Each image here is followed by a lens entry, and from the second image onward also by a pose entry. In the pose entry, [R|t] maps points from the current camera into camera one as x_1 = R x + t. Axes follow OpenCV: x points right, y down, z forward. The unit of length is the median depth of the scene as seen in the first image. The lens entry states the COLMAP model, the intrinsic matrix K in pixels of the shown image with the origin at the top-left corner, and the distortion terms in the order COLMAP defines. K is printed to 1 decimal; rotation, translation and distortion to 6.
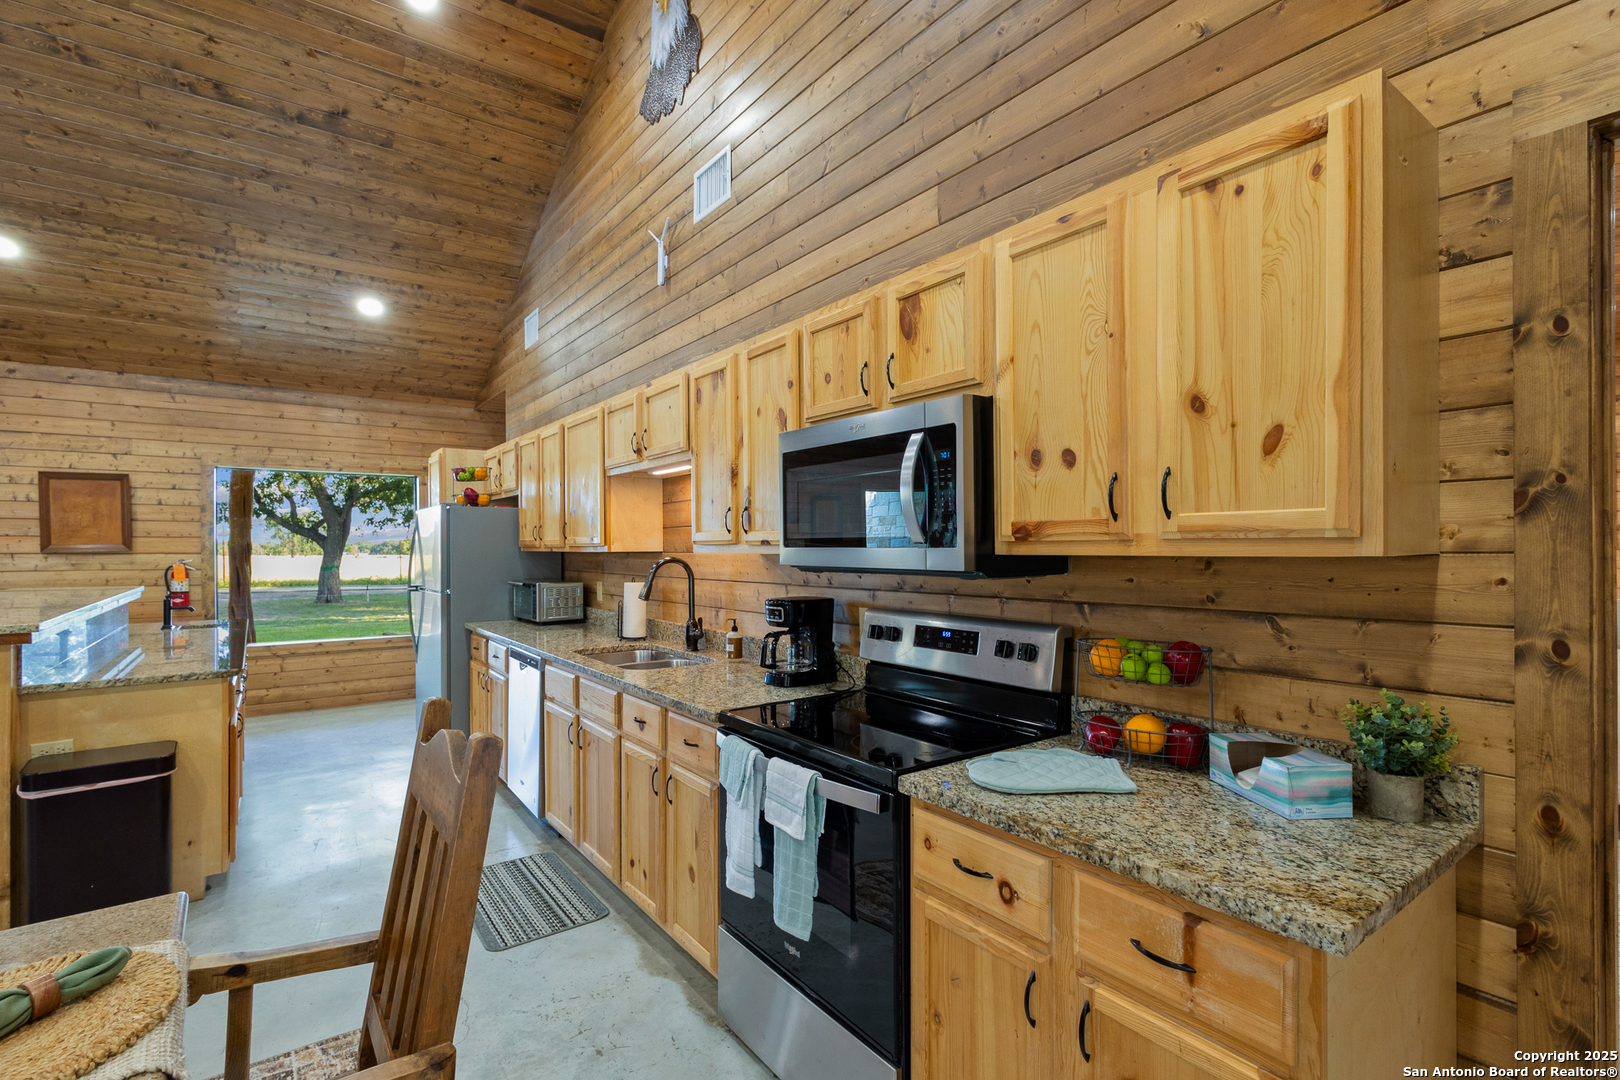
lens RADIAL K [[754.4, 0, 802.5], [0, 754.4, 548.3], [0, 0, 1]] dist [0.006176, -0.000521]
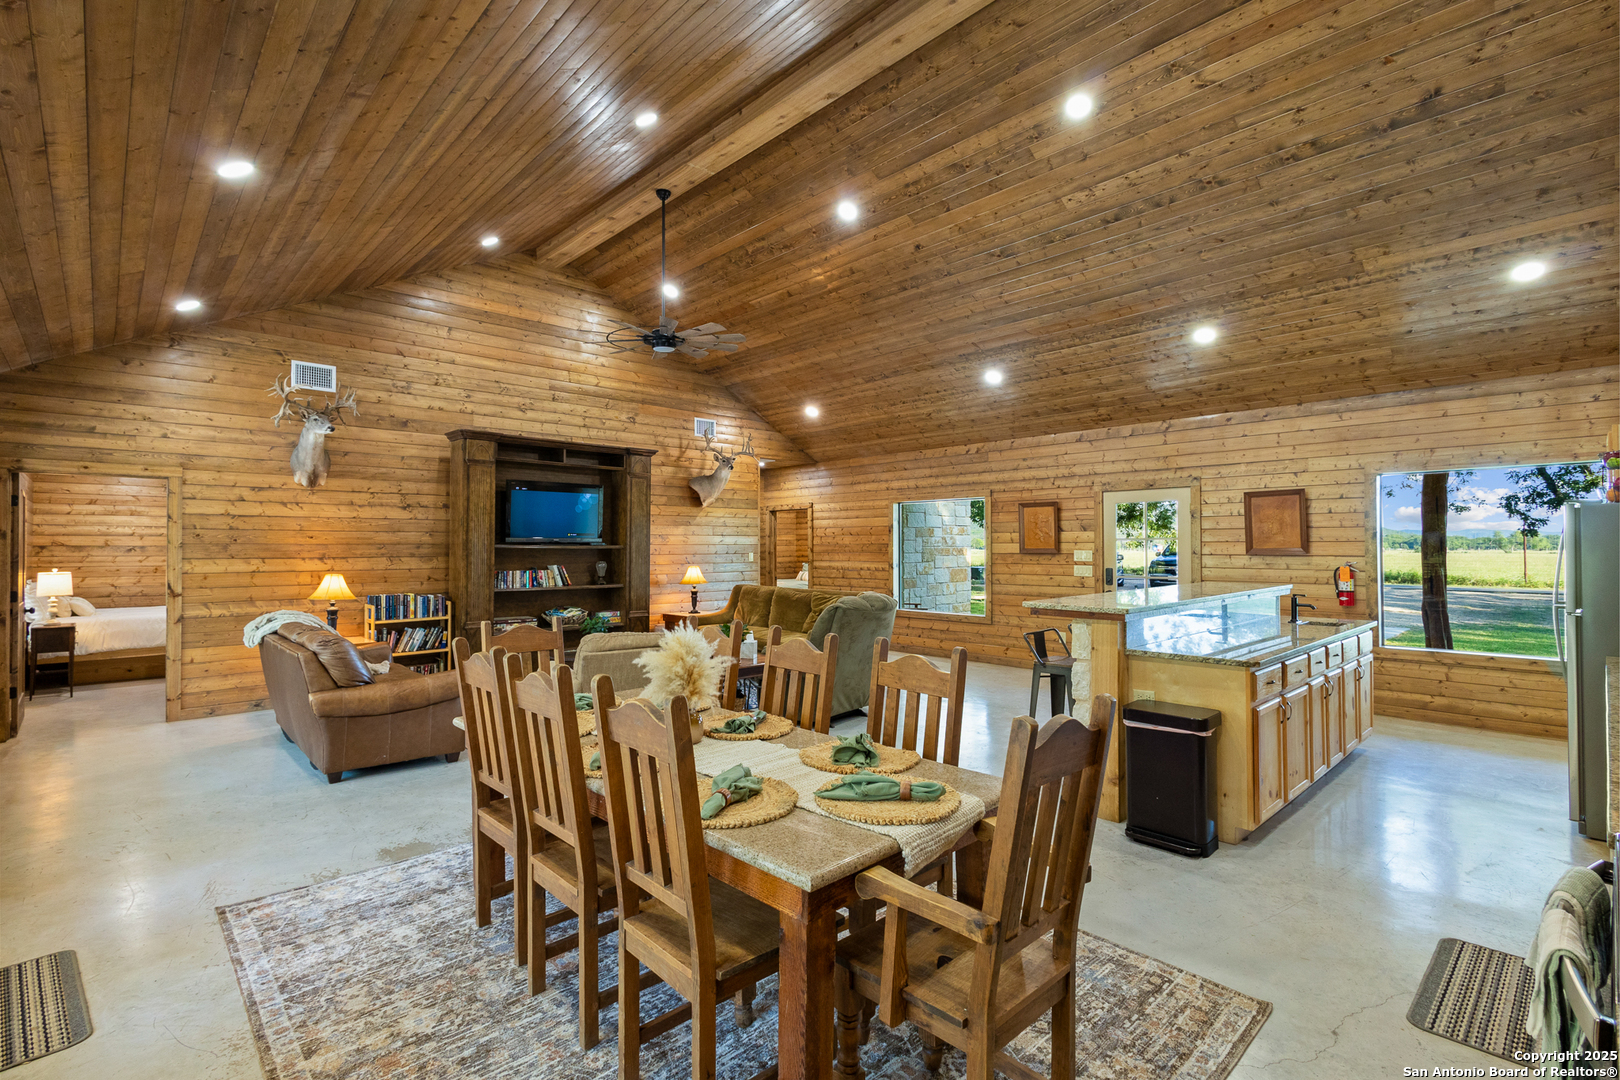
lens RADIAL K [[747.4, 0, 807.3], [0, 747.4, 540.2], [0, 0, 1]] dist [0.009914, -0.001826]
pose [[0.124328, -0.006312, -0.992221, 0.191015], [0.003949, 0.999975, -0.005867, -0.015178], [0.992233, -0.003189, 0.124350, 0.094293]]
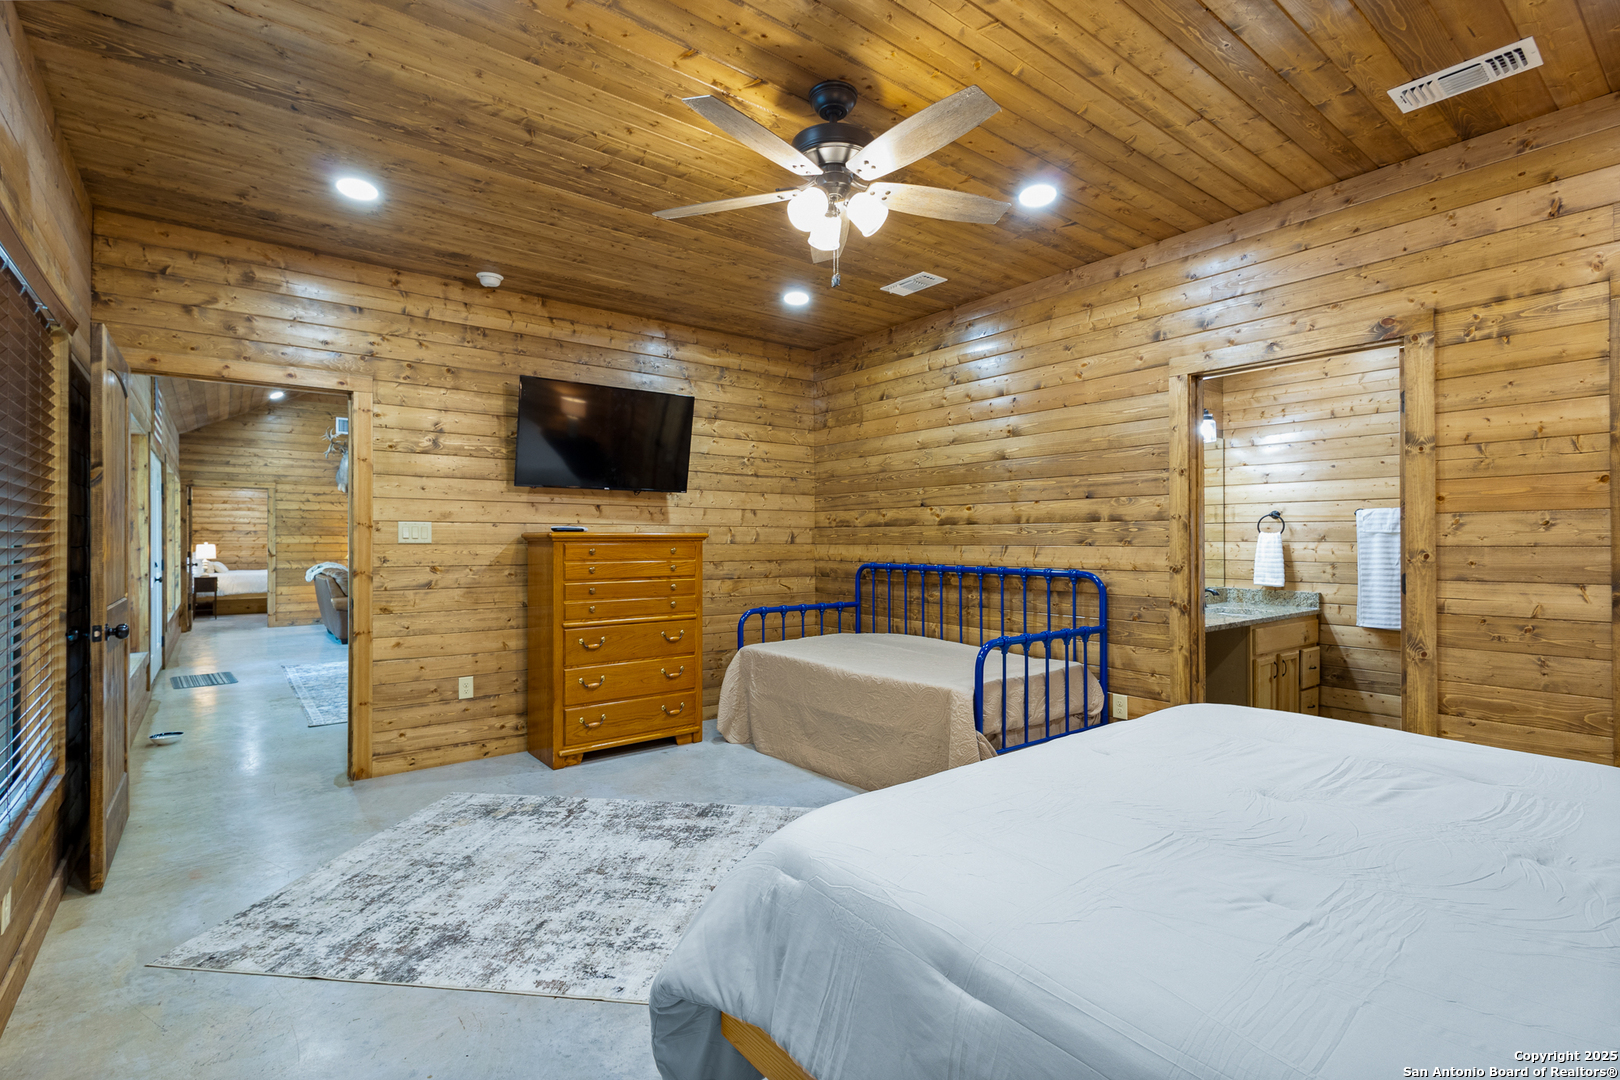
lens RADIAL K [[747.4, 0, 807.3], [0, 747.4, 540.2], [0, 0, 1]] dist [0.009914, -0.001826]
pose [[0.032866, 0.001177, -0.999459, 1.019162], [0.004036, 0.999991, 0.001310, 0.021445], [0.999452, -0.004077, 0.032861, 0.667881]]
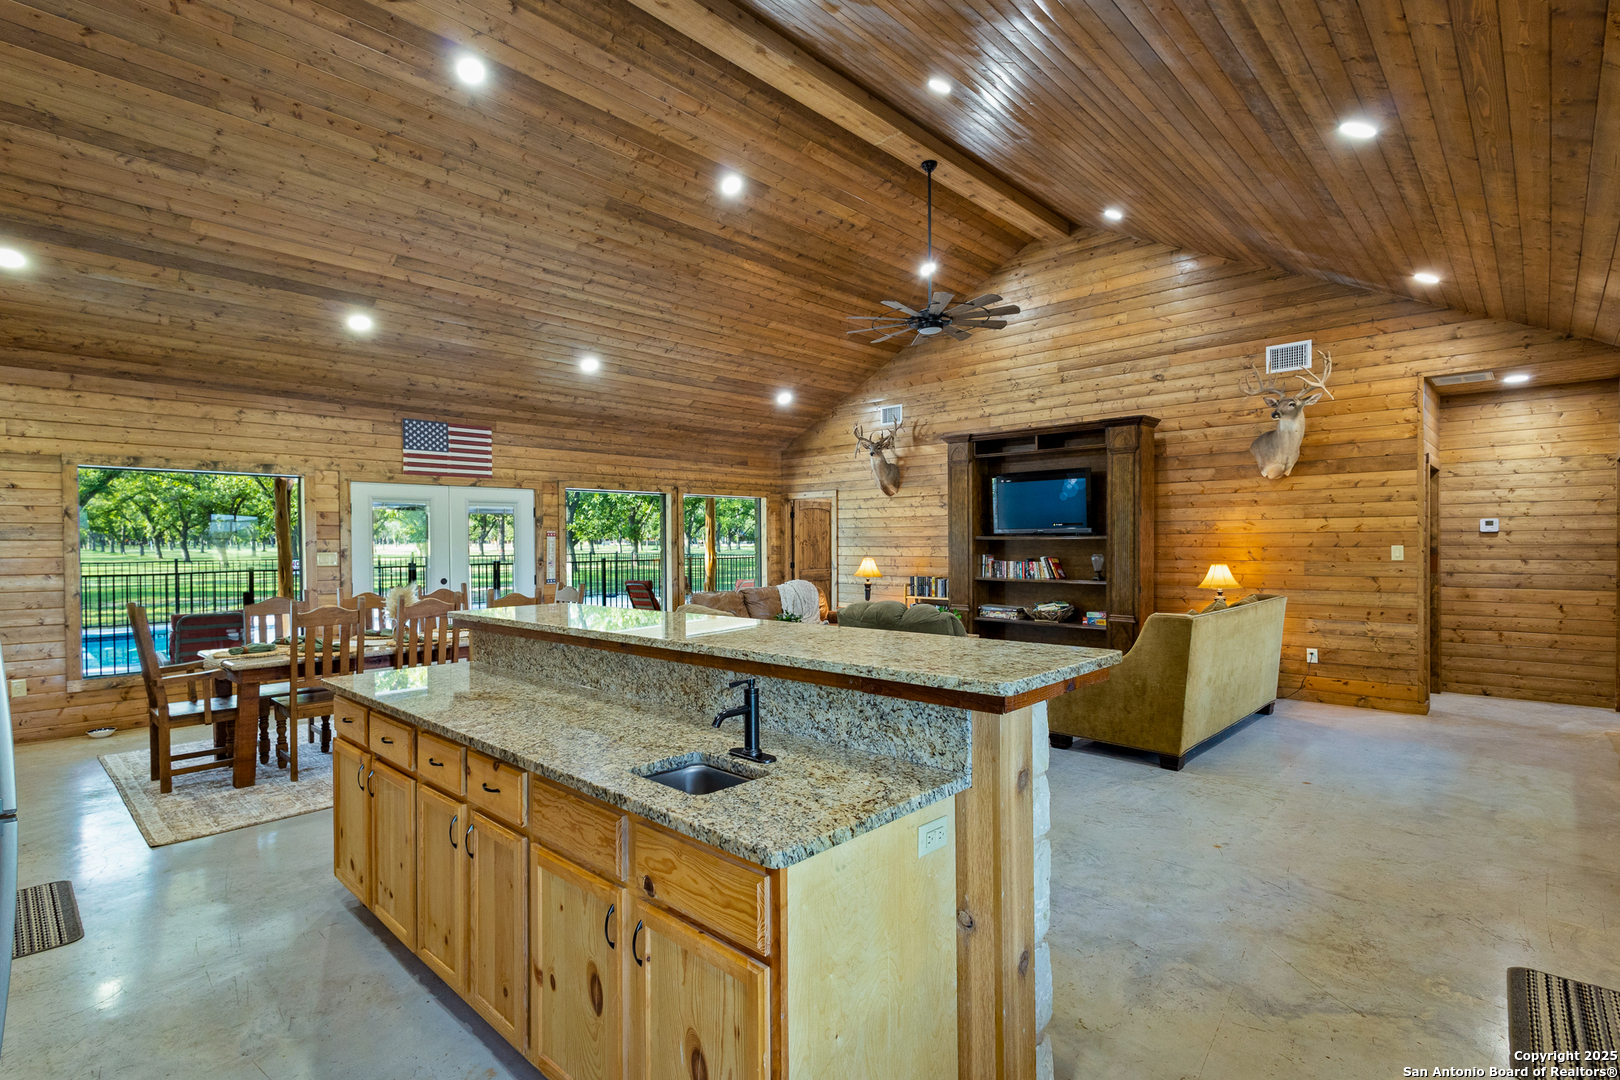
lens RADIAL K [[780.9, 0, 805.5], [0, 780.9, 549.2], [0, 0, 1]] dist [0.010751, -0.000571]
pose [[-0.983585, 0.011569, -0.180072, -0.681532], [0.009974, 0.999903, 0.009759, -0.009528], [0.180167, 0.007803, -0.983605, 1.235050]]
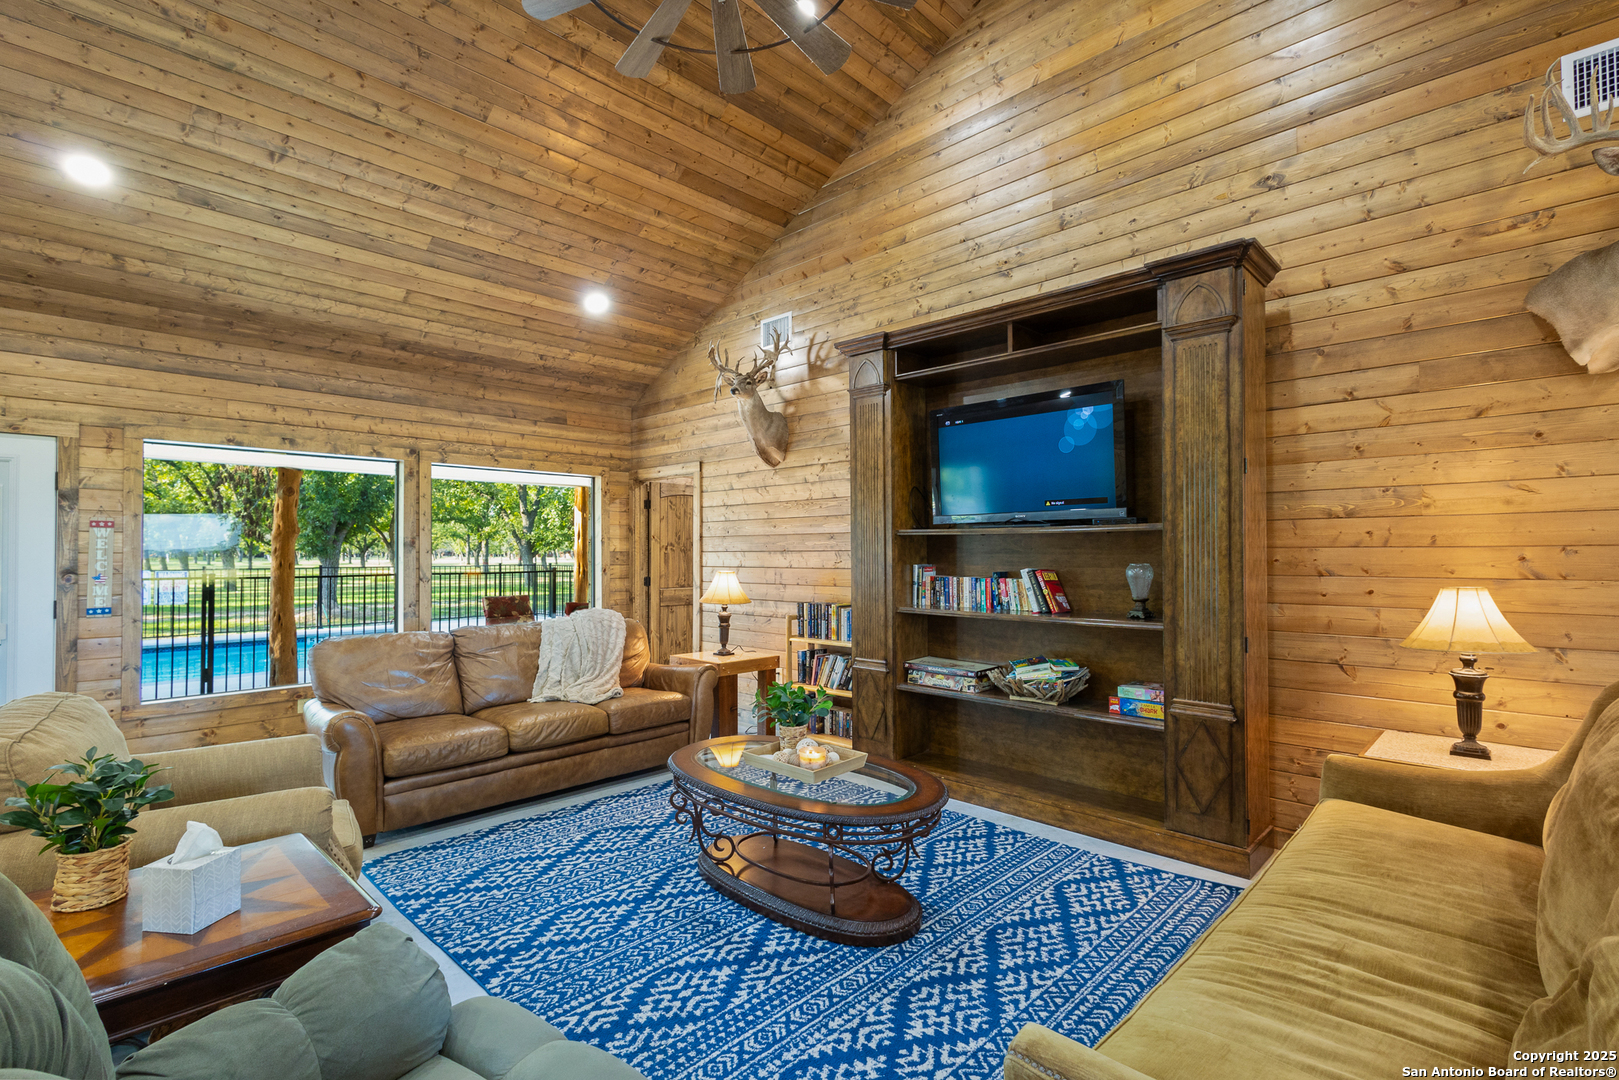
lens RADIAL K [[746.9, 0, 806.8], [0, 746.9, 540.2], [0, 0, 1]] dist [0.009914, -0.001826]
pose [[-0.985528, 0.003163, -0.169486, -1.092882], [0.006722, 0.999769, -0.020428, 0.011115], [0.169382, -0.021272, -0.985321, 0.473479]]
